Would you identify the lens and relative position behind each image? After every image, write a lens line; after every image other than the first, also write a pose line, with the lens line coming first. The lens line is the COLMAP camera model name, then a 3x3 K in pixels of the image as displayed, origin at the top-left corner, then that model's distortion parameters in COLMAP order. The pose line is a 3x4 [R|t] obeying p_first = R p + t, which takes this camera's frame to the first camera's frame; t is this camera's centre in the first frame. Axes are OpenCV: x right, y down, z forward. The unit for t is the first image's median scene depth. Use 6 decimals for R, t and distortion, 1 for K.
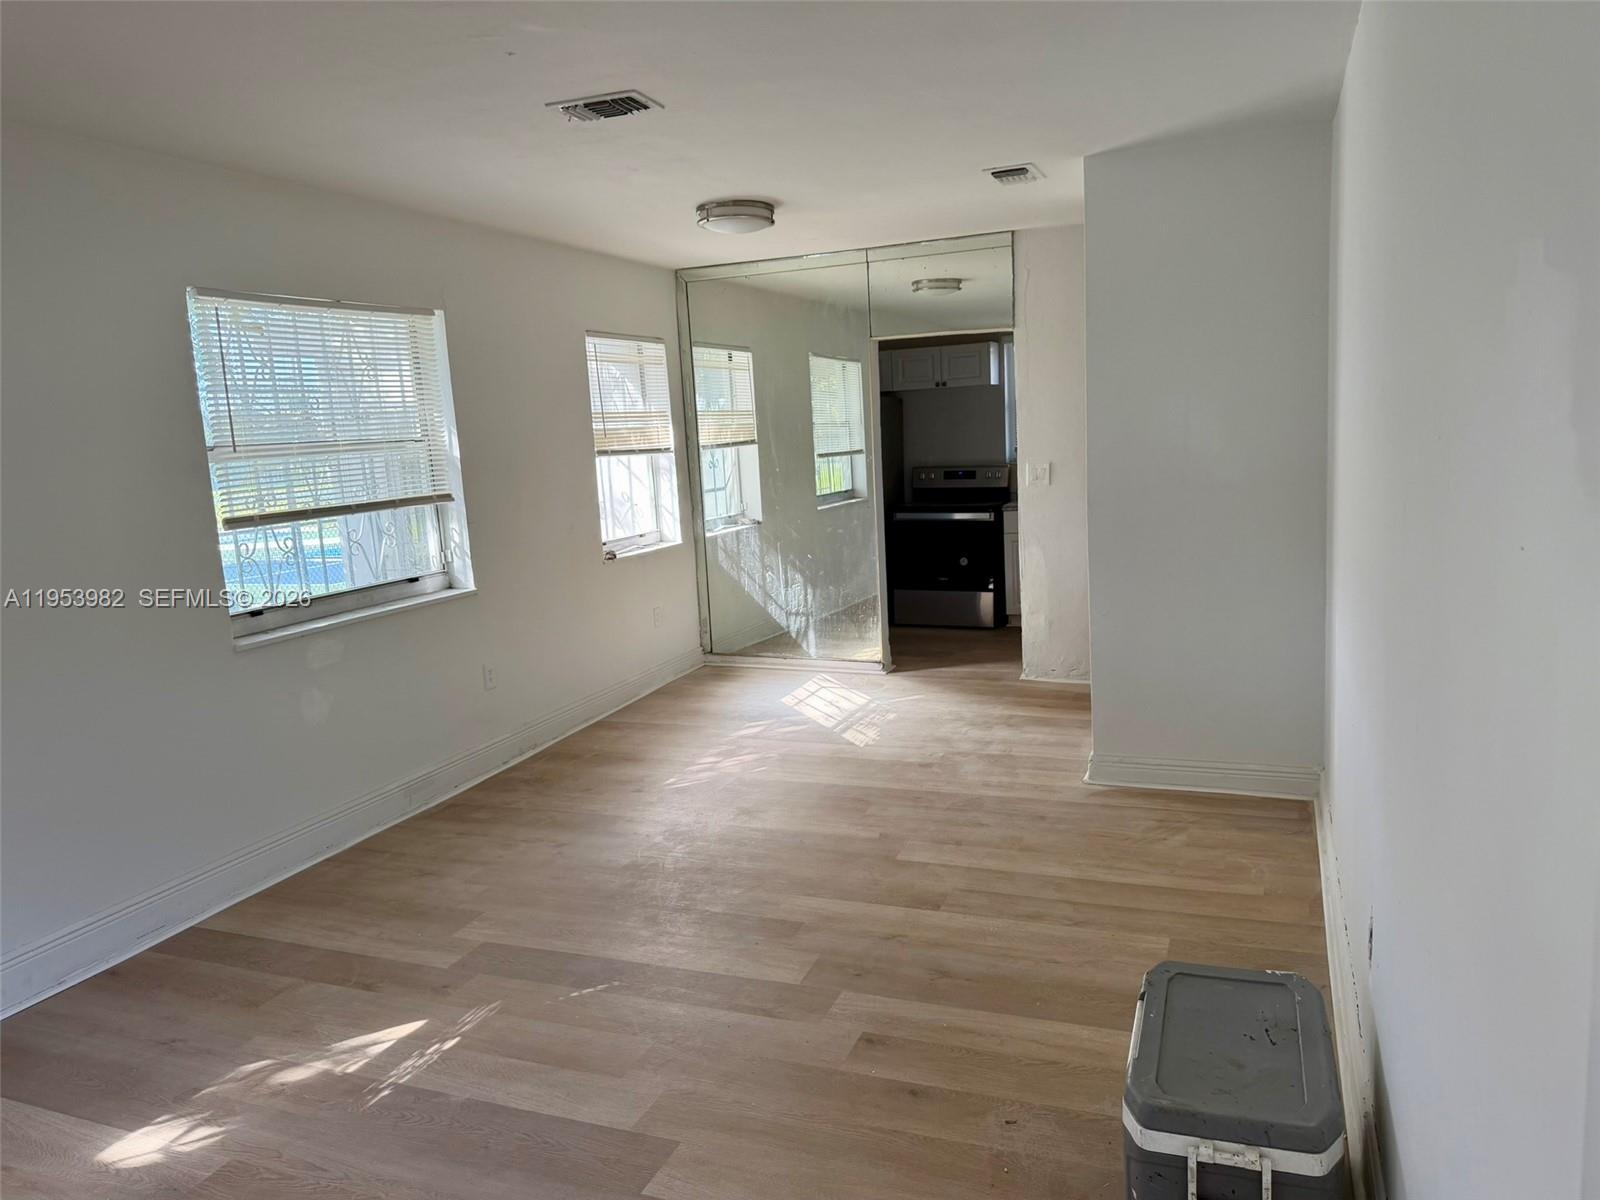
lens RADIAL K [[1110.7, 0, 797.1], [0, 1110.7, 595.1], [0, 0, 1]] dist [0.086104, -0.125563]
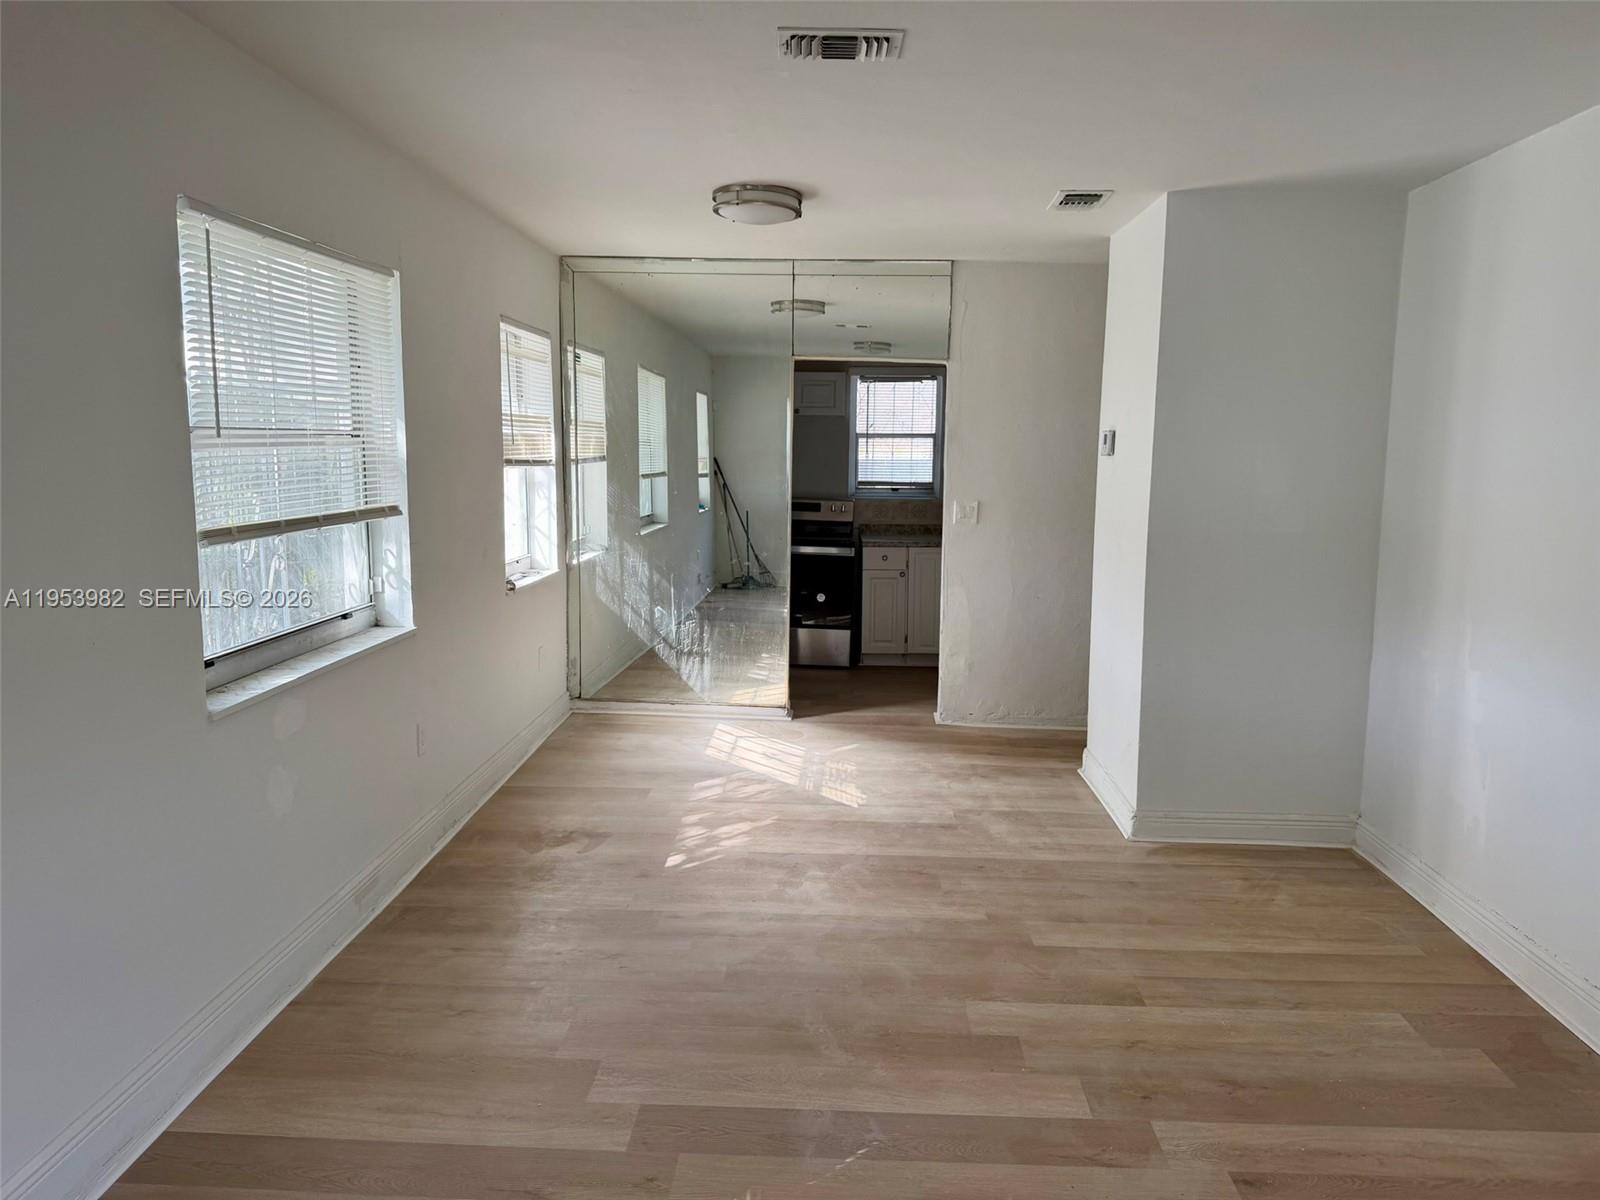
lens RADIAL K [[1117.0, 0, 789.7], [0, 1117.0, 593.8], [0, 0, 1]] dist [0.086805, -0.134097]
pose [[0.940458, 0.021680, 0.339218, -0.306760], [-0.013493, 0.999558, -0.026475, -0.011592], [-0.339642, 0.020322, 0.940335, 0.165899]]
